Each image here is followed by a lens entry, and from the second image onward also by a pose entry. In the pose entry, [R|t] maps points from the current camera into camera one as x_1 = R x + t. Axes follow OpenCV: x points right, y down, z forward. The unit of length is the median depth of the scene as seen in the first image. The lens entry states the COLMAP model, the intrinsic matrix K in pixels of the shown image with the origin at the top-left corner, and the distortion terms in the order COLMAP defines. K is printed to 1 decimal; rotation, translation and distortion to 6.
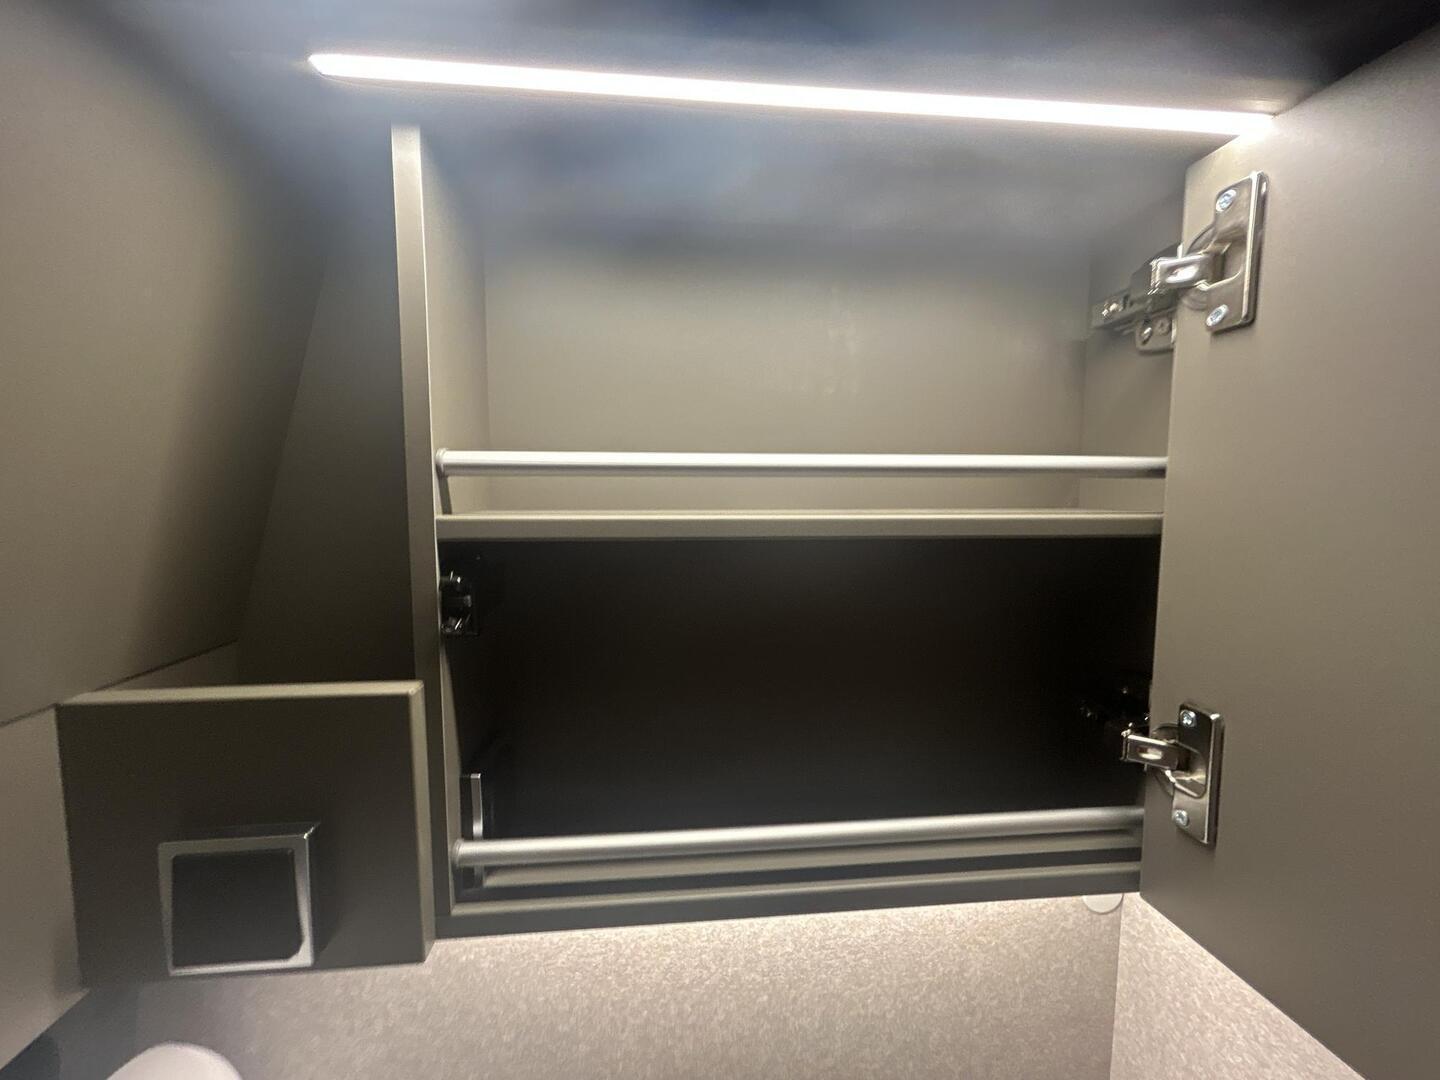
lens RADIAL K [[592.1, 0, 718.5], [0, 592.1, 539.3], [0, 0, 1]] dist [0.002155, 0.000398]
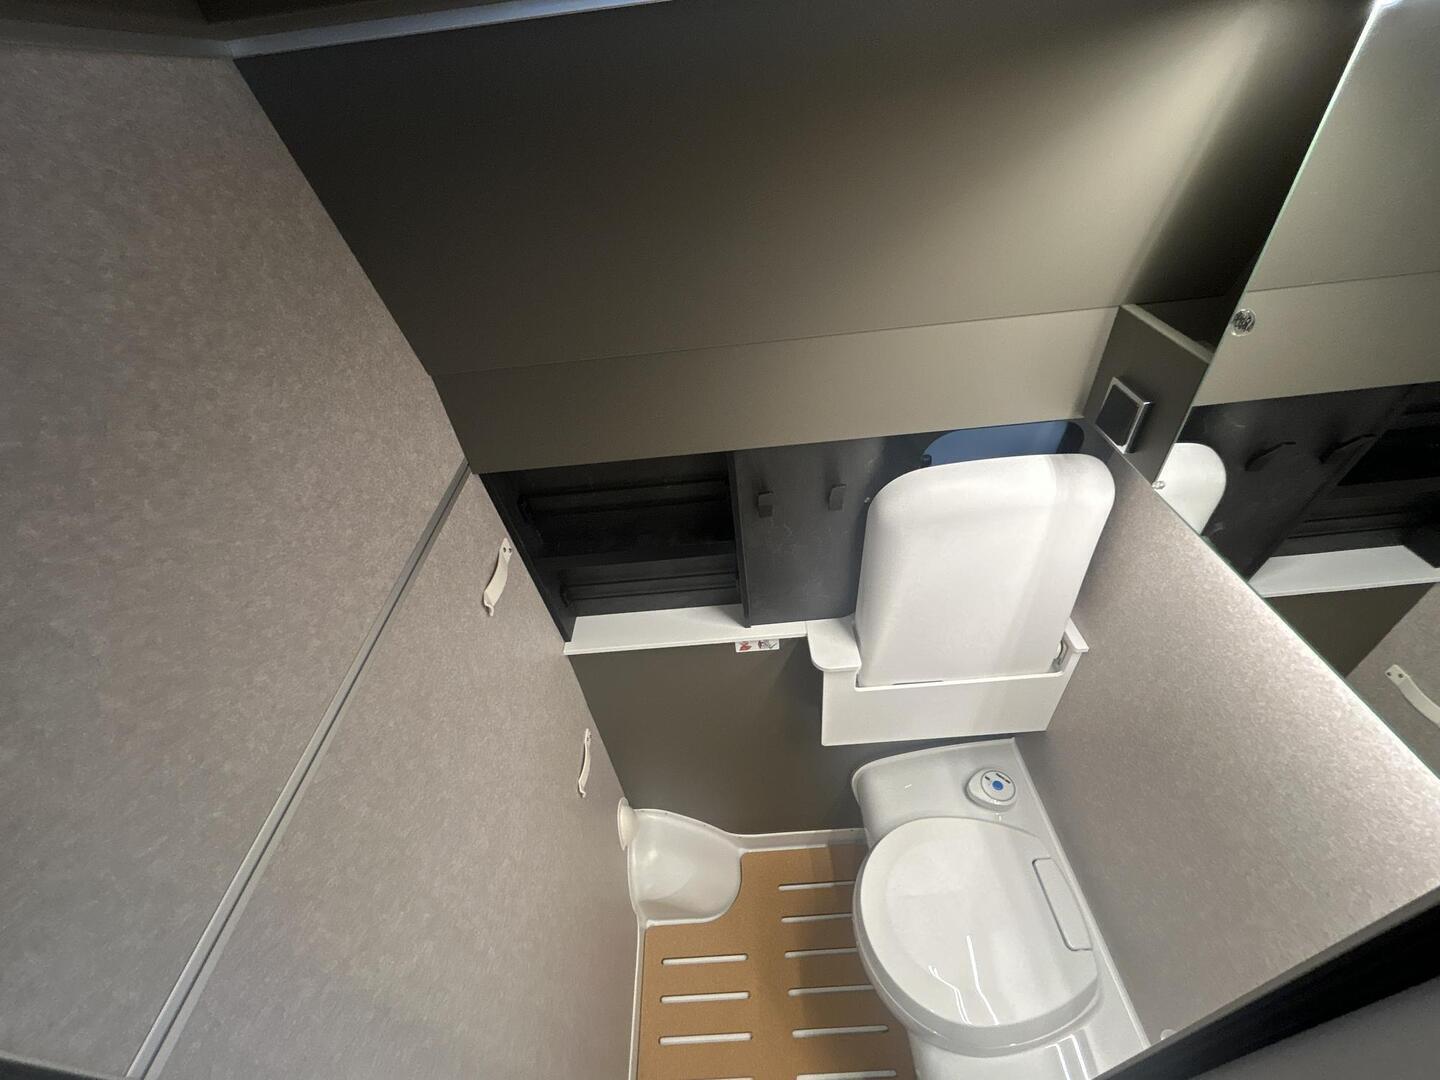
lens RADIAL K [[592.1, 0, 721.5], [0, 592.1, 538.0], [0, 0, 1]] dist [0.002155, 0.000398]
pose [[-0.079648, 0.652589, -0.753515, 0.911177], [0.009713, 0.756388, 0.654051, -0.374446], [0.996776, 0.044775, -0.066583, -0.267467]]
